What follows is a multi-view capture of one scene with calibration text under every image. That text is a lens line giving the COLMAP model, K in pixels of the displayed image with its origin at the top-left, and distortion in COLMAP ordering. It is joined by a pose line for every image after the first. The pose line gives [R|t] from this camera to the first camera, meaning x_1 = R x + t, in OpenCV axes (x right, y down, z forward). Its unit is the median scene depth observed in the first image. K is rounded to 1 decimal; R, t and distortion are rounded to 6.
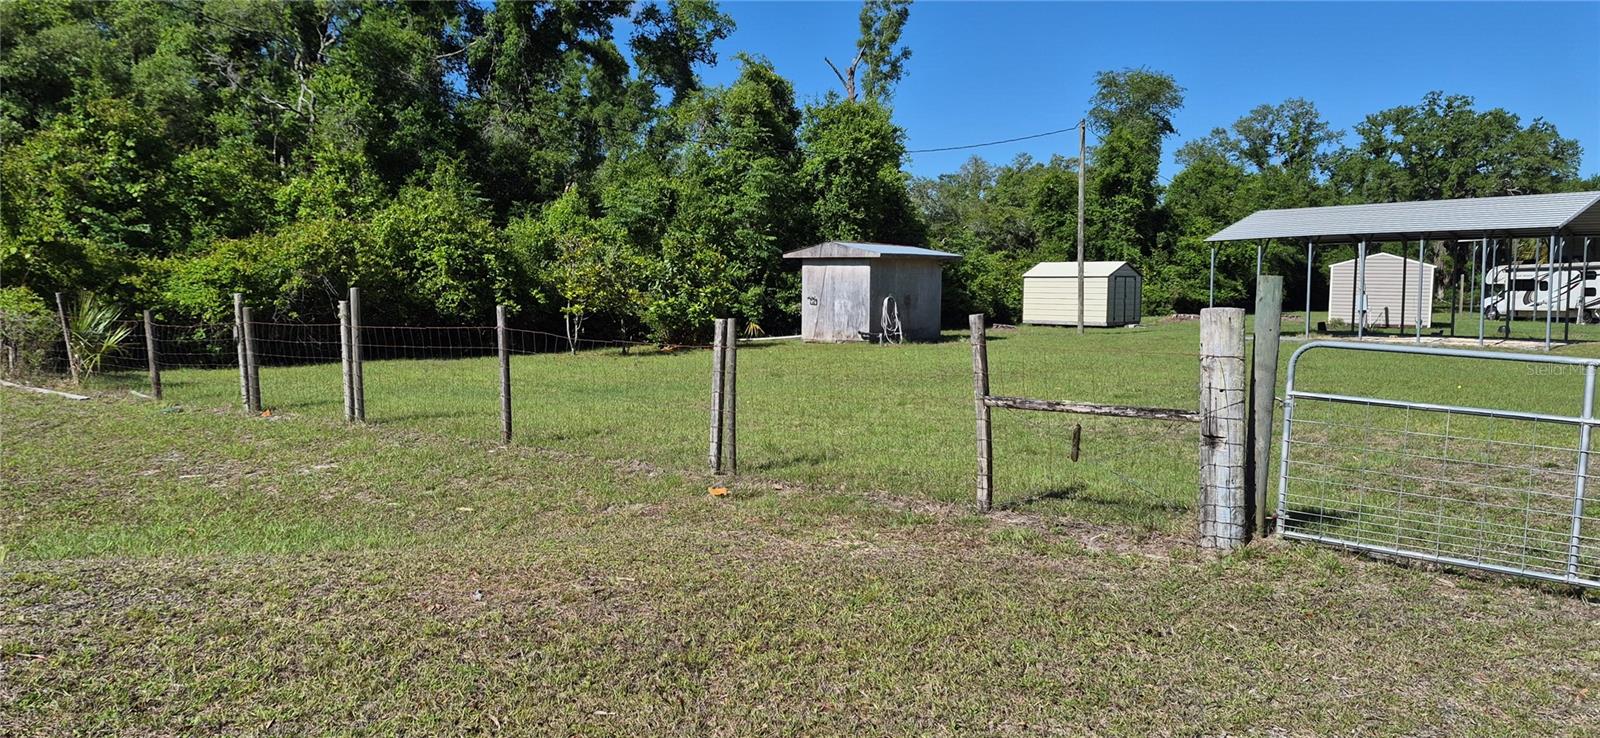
lens RADIAL K [[1093.5, 0, 781.1], [0, 1093.5, 363.2], [0, 0, 1]] dist [0.109281, -0.126379]
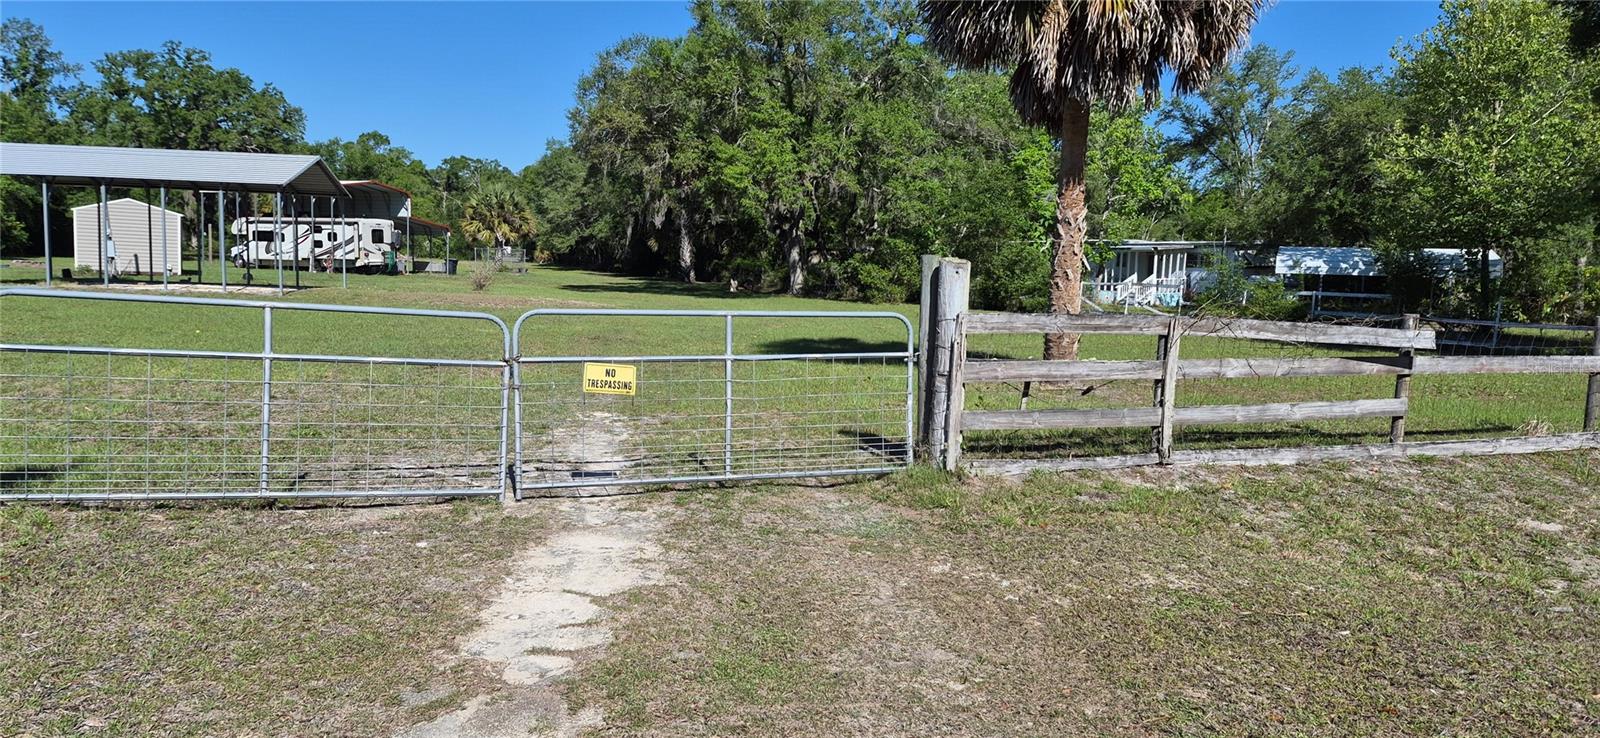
lens RADIAL K [[1093.5, 0, 772.3], [0, 1093.5, 370.6], [0, 0, 1]] dist [0.109281, -0.126379]
pose [[0.535371, -0.073297, 0.841430, 0.005363], [0.028046, 0.997221, 0.069023, 0.000389], [-0.844151, -0.013354, 0.535939, -0.009235]]
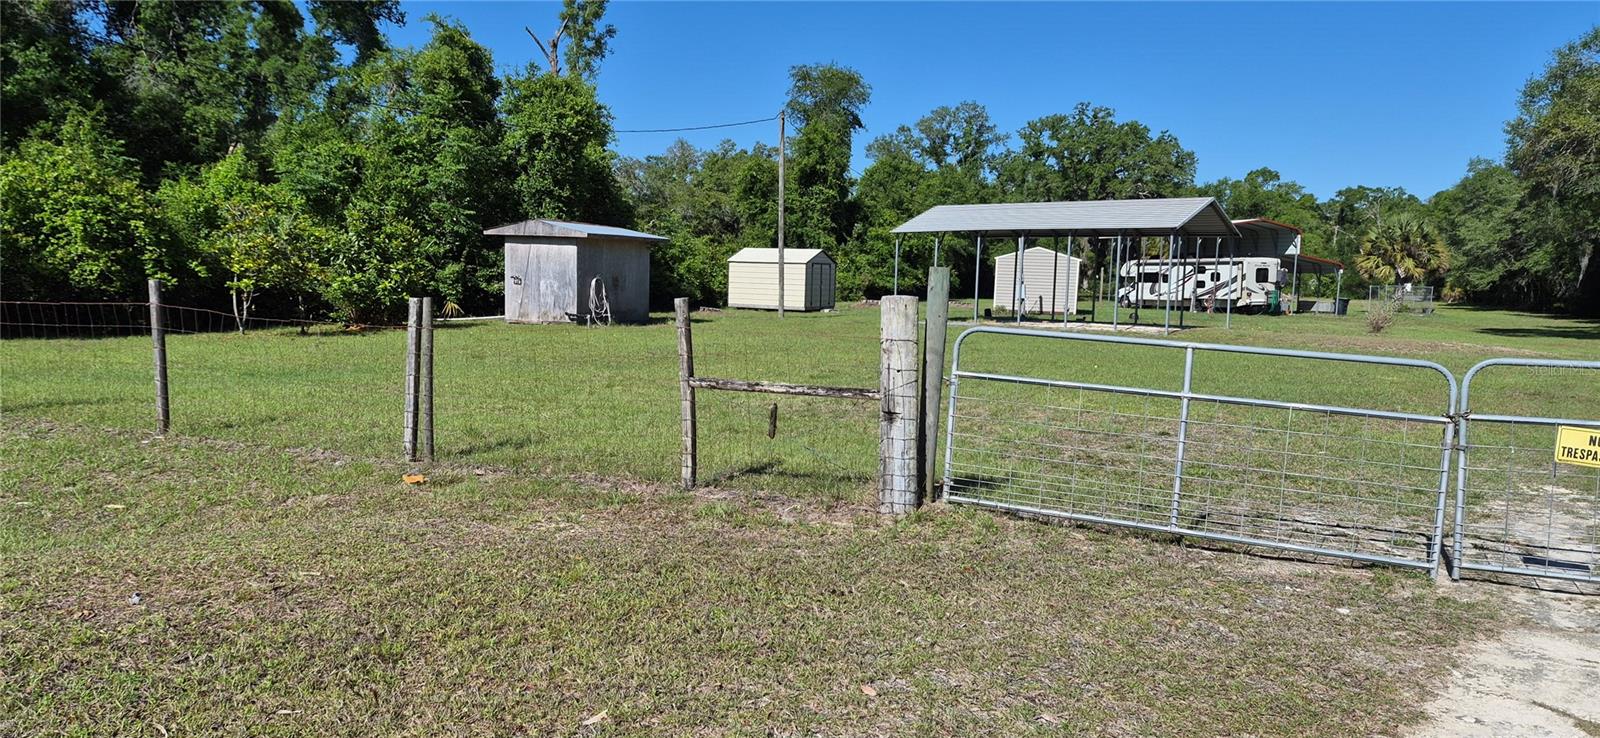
lens RADIAL K [[1093.5, 0, 775.7], [0, 1093.5, 383.6], [0, 0, 1]] dist [0.109281, -0.126379]
pose [[0.966459, -0.007144, 0.256723, 0.000155], [-0.001870, 0.999391, 0.034852, -0.000075], [-0.256816, -0.034164, 0.965856, -0.003080]]
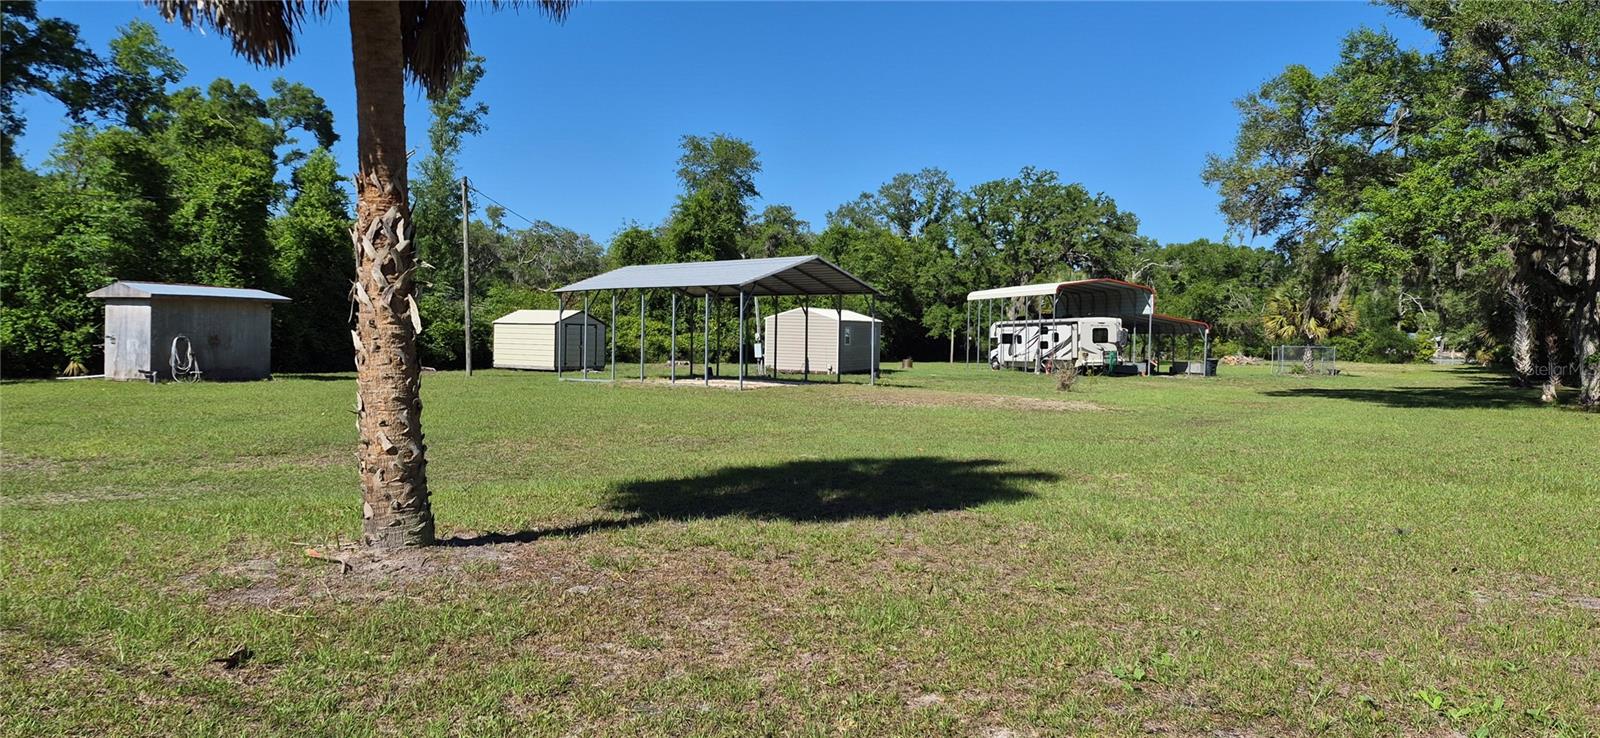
lens RADIAL K [[1093.5, 0, 785.5], [0, 1093.5, 362.0], [0, 0, 1]] dist [0.109281, -0.126379]
pose [[0.989069, 0.008250, 0.147221, 0.452324], [-0.001314, 0.998887, -0.047145, 0.010172], [-0.147446, 0.046436, 0.987979, -0.102049]]
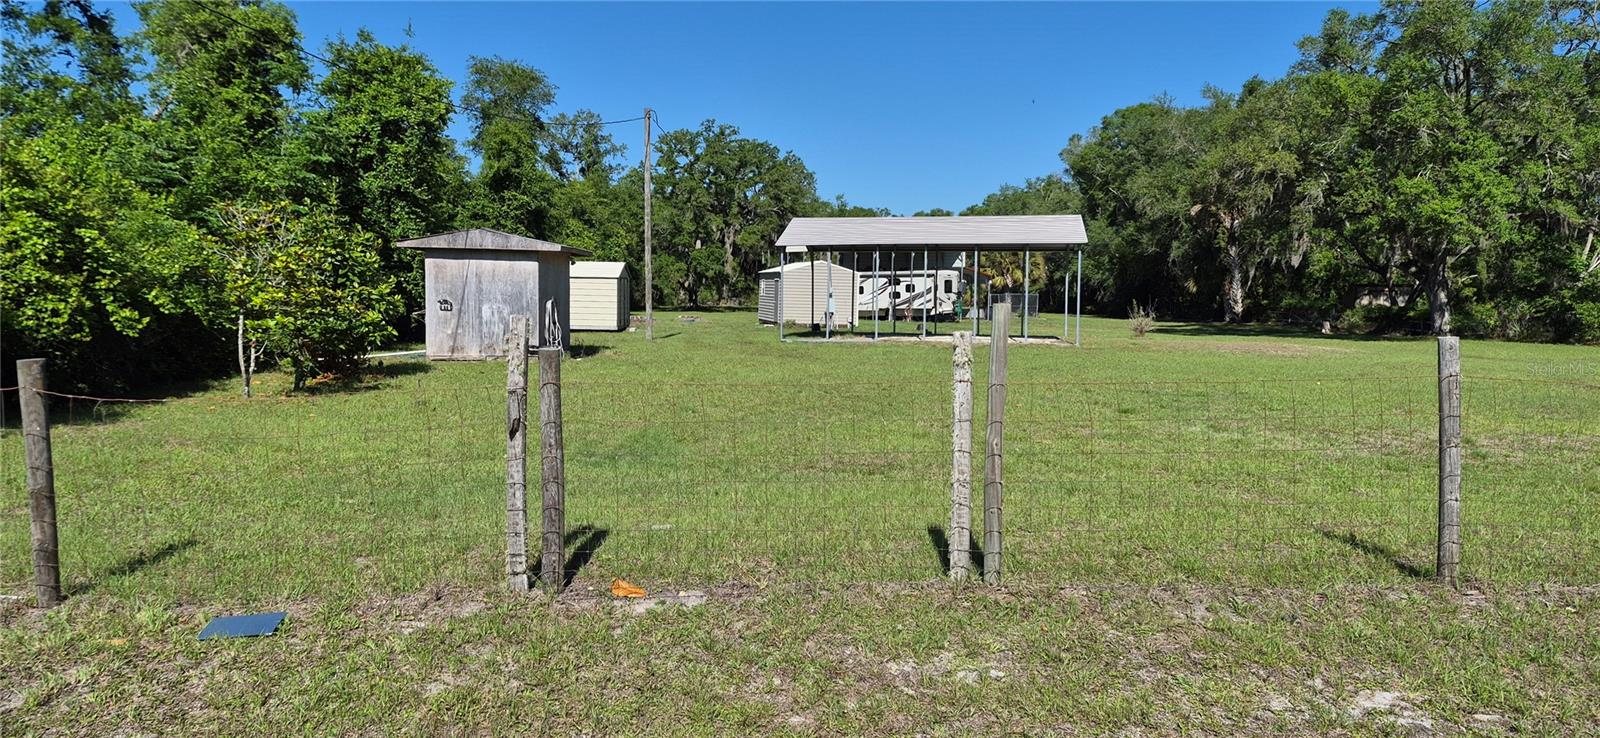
lens RADIAL K [[1093.5, 0, 778.1], [0, 1093.5, 365.4], [0, 0, 1]] dist [0.109281, -0.126379]
pose [[0.755980, -0.039814, 0.653382, -0.274757], [0.036892, 0.999154, 0.018198, -0.019107], [-0.653554, 0.010347, 0.756809, 0.245547]]
